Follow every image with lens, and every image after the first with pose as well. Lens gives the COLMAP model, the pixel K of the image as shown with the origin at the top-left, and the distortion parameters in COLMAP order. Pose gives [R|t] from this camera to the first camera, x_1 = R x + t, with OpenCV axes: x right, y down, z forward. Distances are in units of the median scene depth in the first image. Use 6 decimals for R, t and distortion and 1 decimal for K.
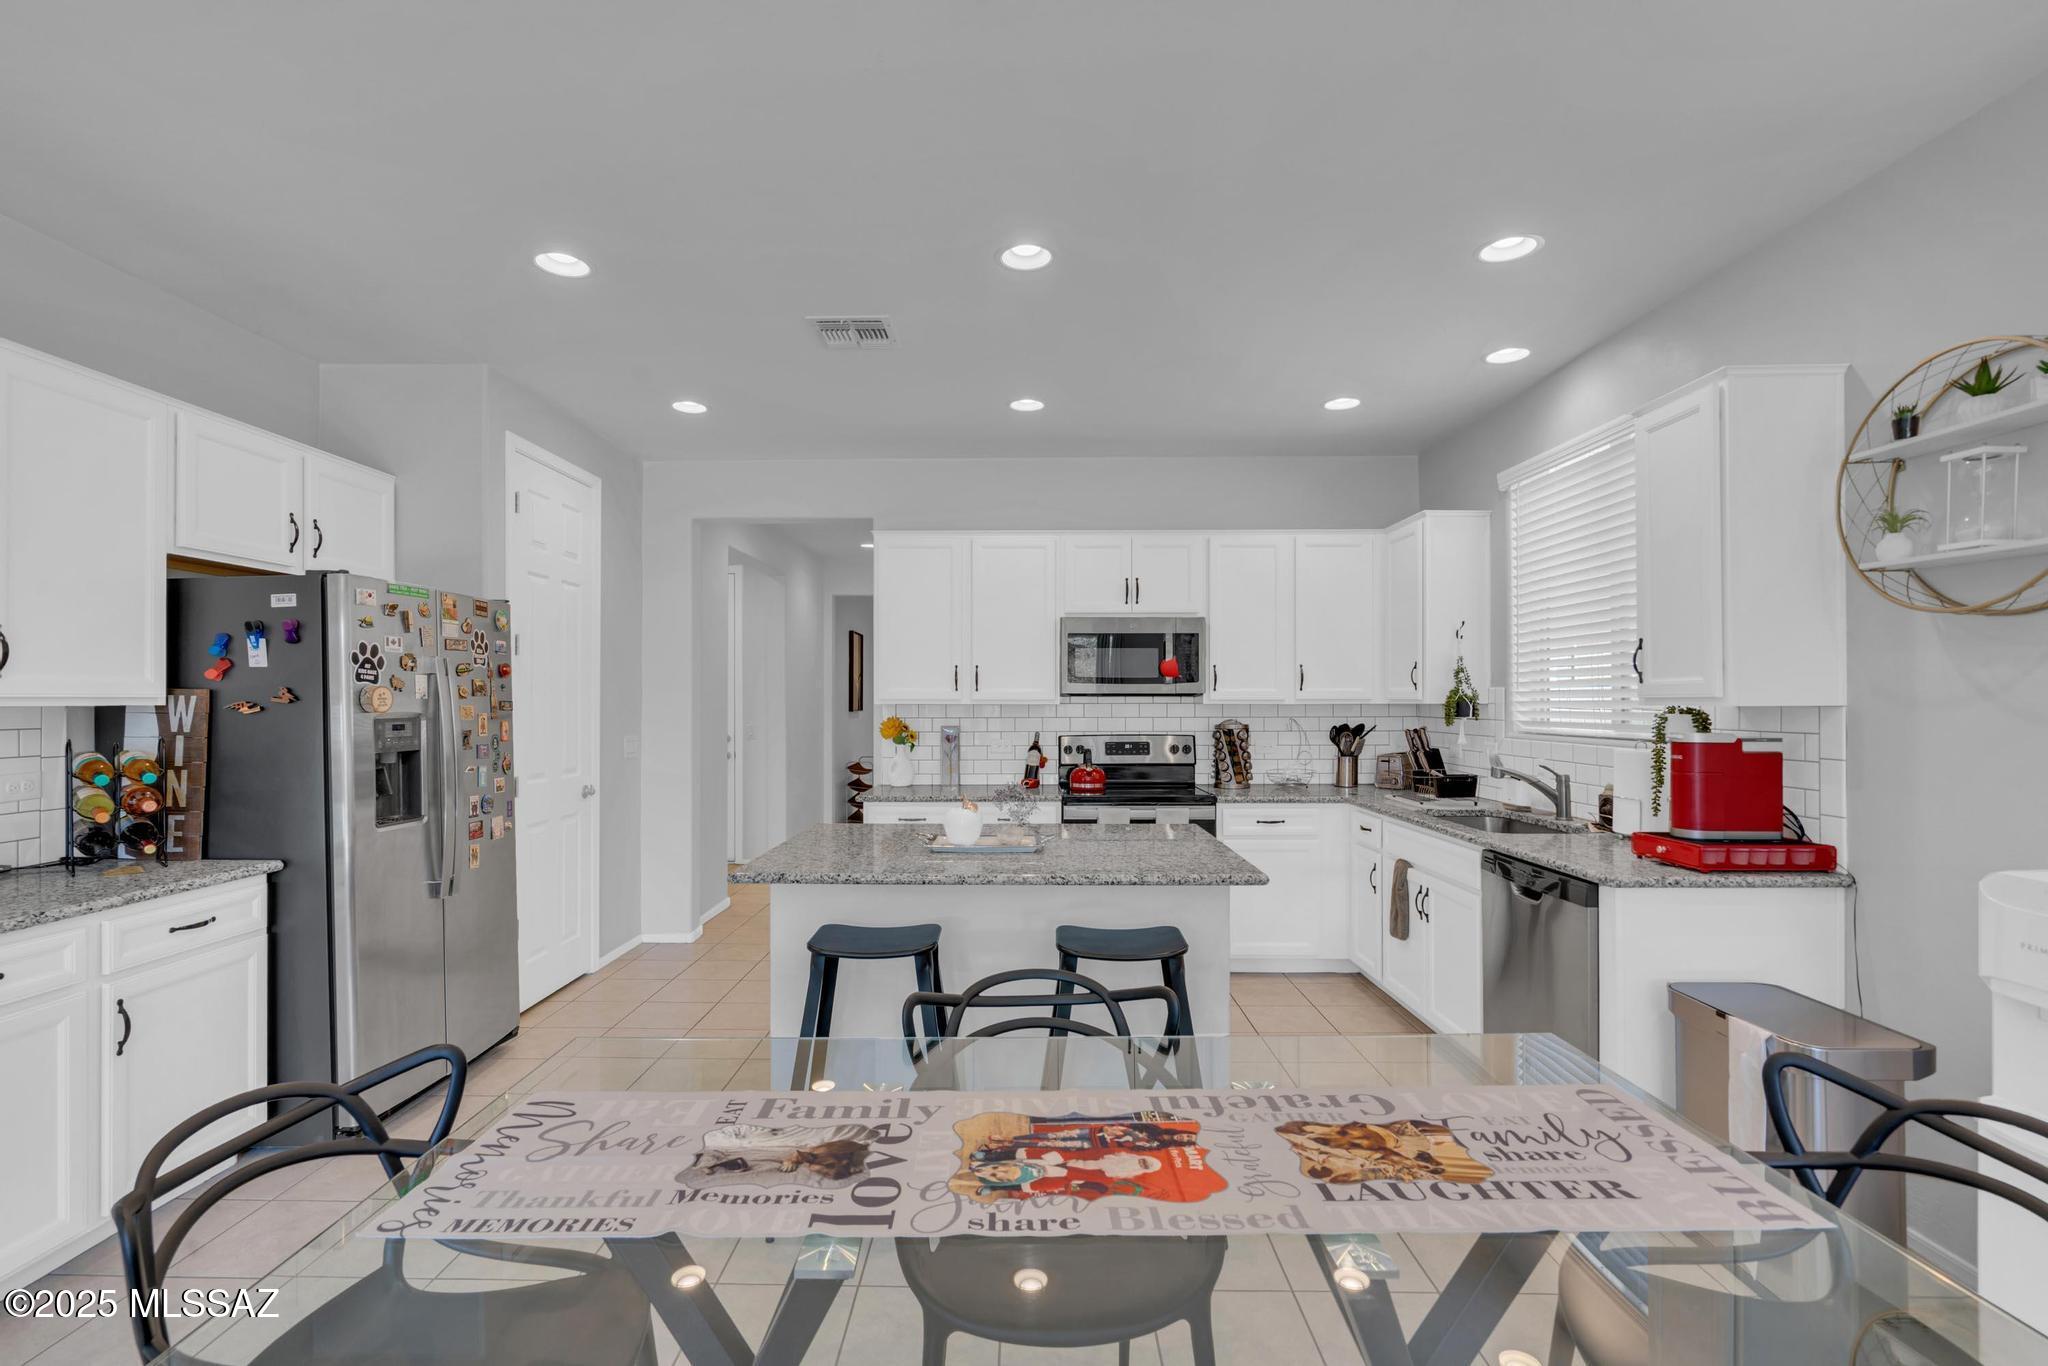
lens RADIAL K [[926.9, 0, 1024.0], [0, 926.9, 683.0], [0, 0, 1]] dist [-0.000660, -0.000109]
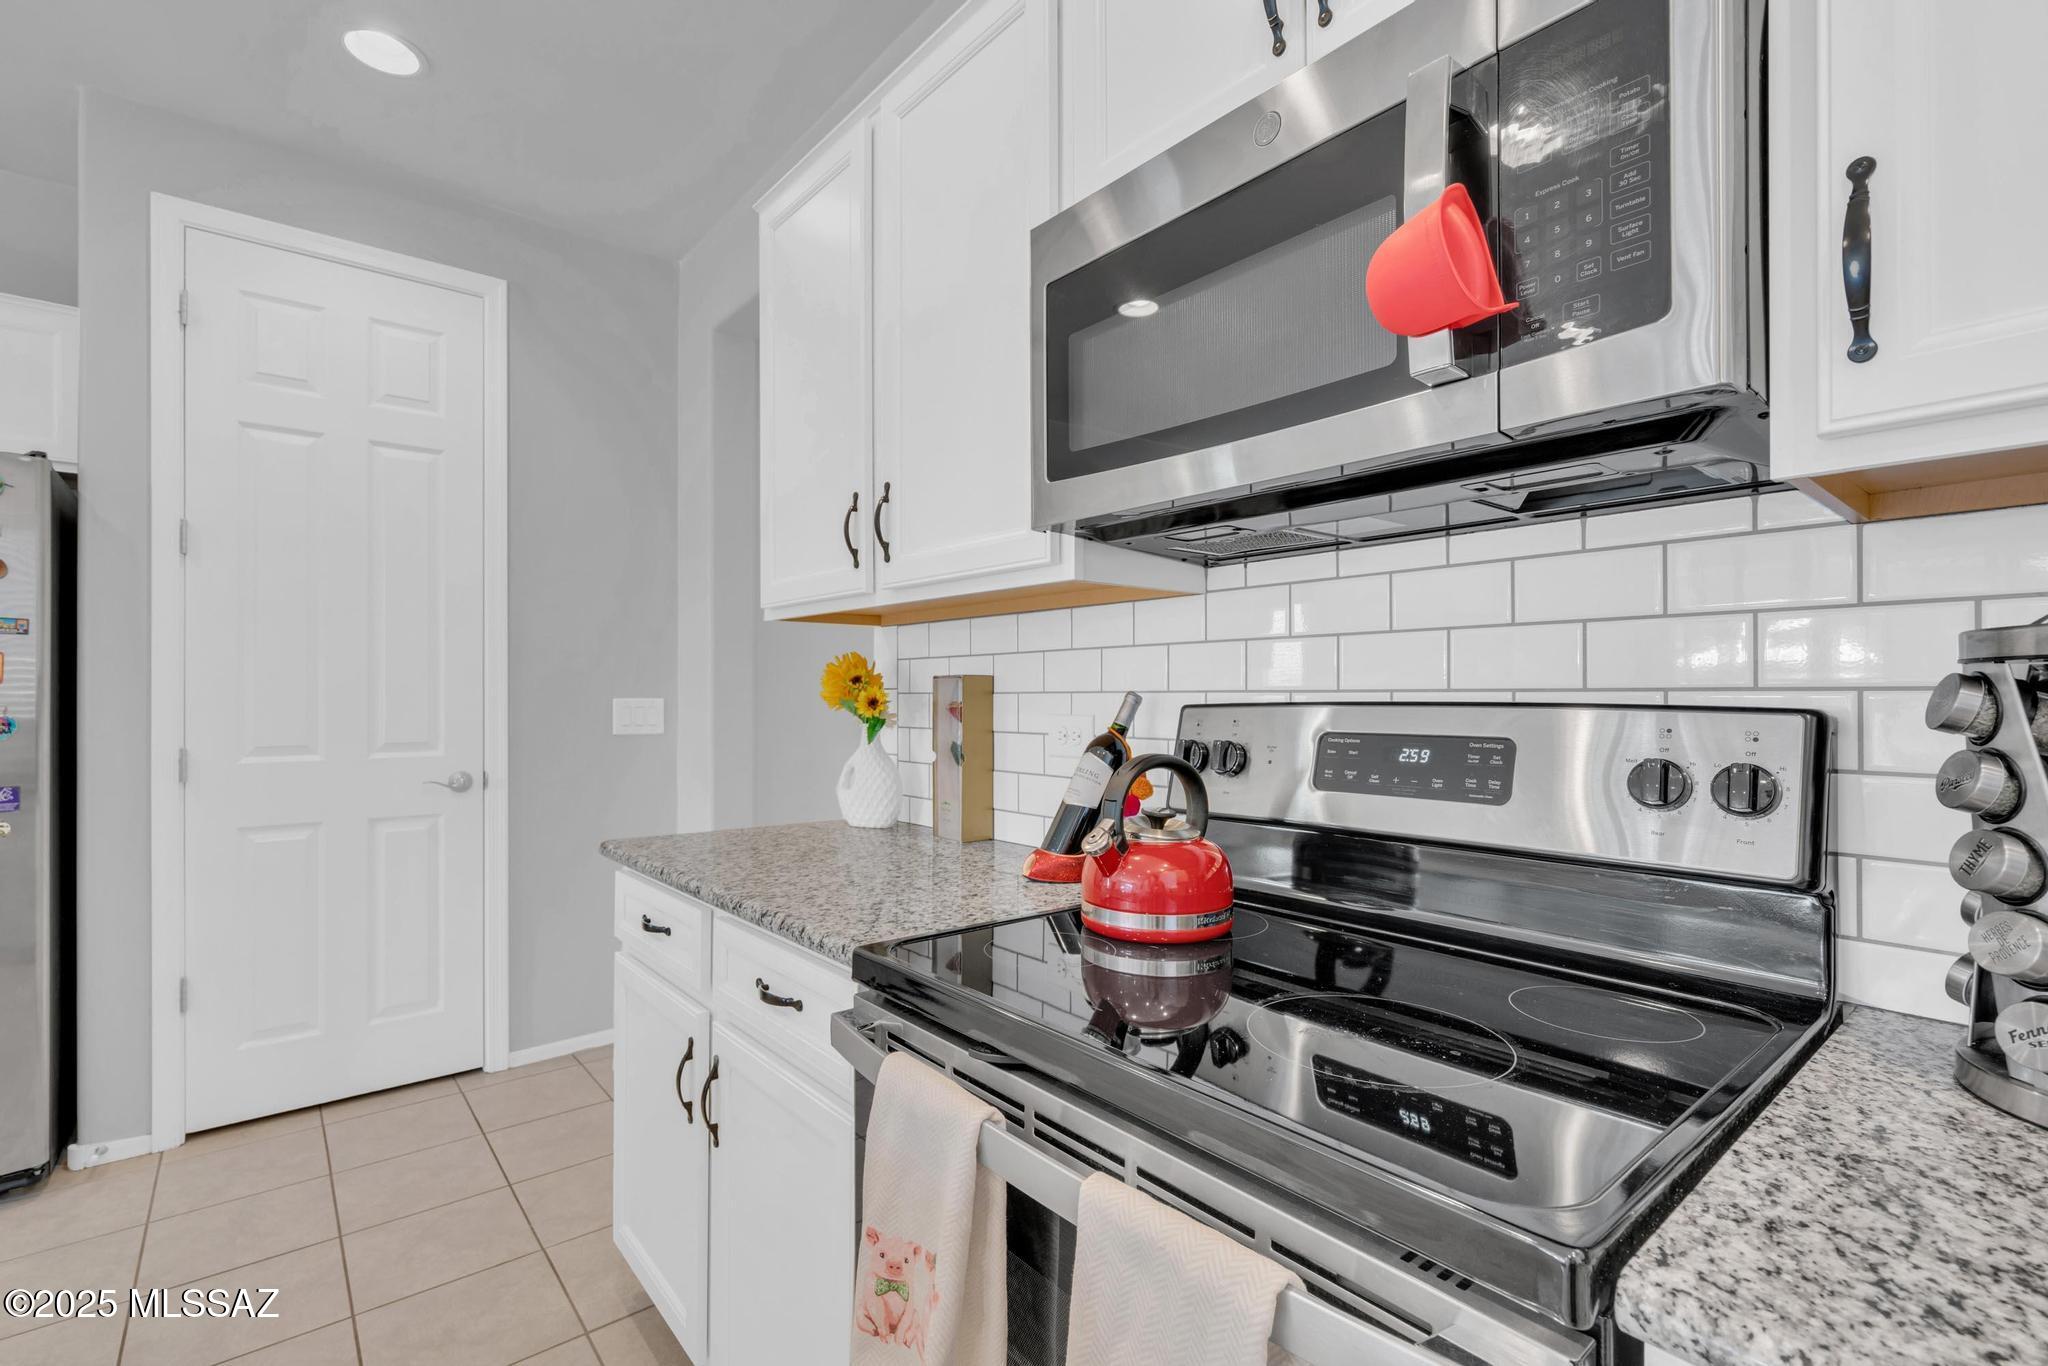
lens RADIAL K [[926.9, 0, 1024.0], [0, 926.9, 683.0], [0, 0, 1]] dist [-0.000660, -0.000109]
pose [[0.638966, -0.008556, -0.769188, 0.221880], [0.018931, 0.999810, 0.004605, 0.048883], [0.769002, -0.017504, 0.639006, 0.795151]]
